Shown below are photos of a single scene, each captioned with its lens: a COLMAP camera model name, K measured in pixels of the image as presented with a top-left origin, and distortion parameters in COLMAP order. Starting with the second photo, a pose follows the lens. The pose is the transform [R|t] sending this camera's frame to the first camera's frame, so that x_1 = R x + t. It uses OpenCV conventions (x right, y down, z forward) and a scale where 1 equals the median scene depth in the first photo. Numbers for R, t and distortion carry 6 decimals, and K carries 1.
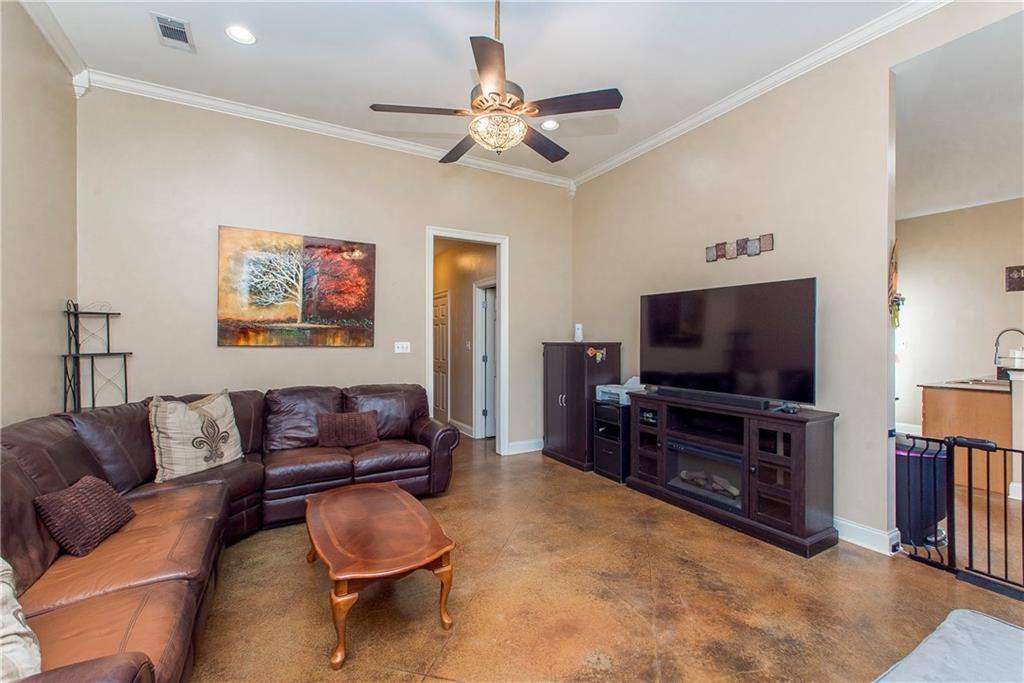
lens RADIAL K [[429.7, 0, 516.5], [0, 429.7, 339.6], [0, 0, 1]] dist [0.008095, -0.000029]
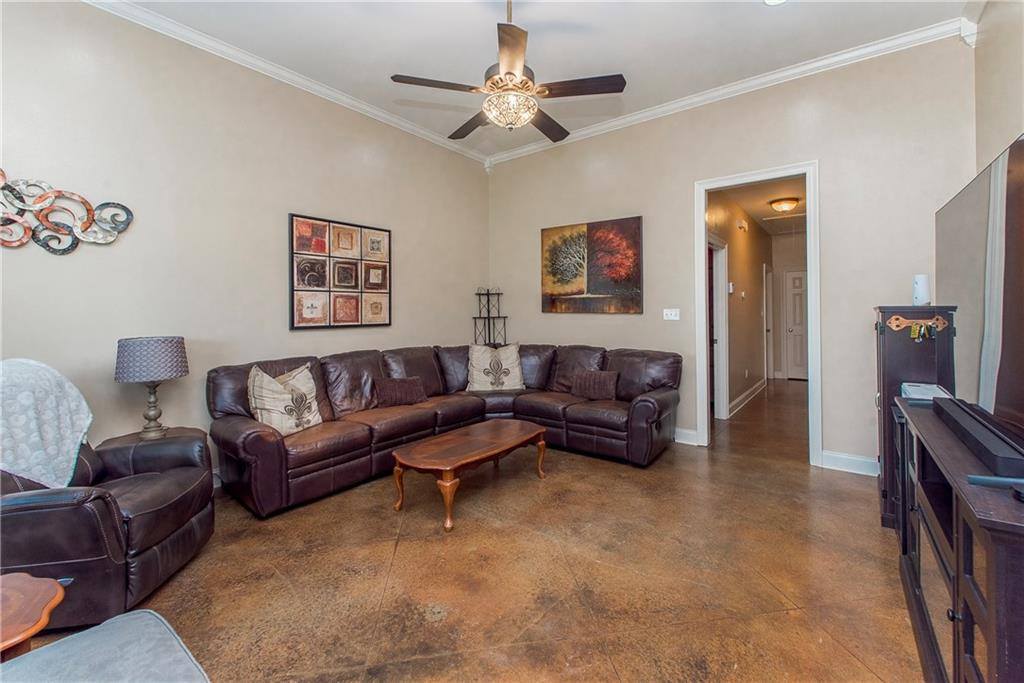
lens RADIAL K [[429.7, 0, 536.2], [0, 429.7, 307.6], [0, 0, 1]] dist [0.008095, -0.000029]
pose [[0.420281, -0.011299, -0.907324, 0.659390], [0.005710, 0.999936, -0.009807, 0.013922], [0.907376, -0.001059, 0.420318, 0.418789]]
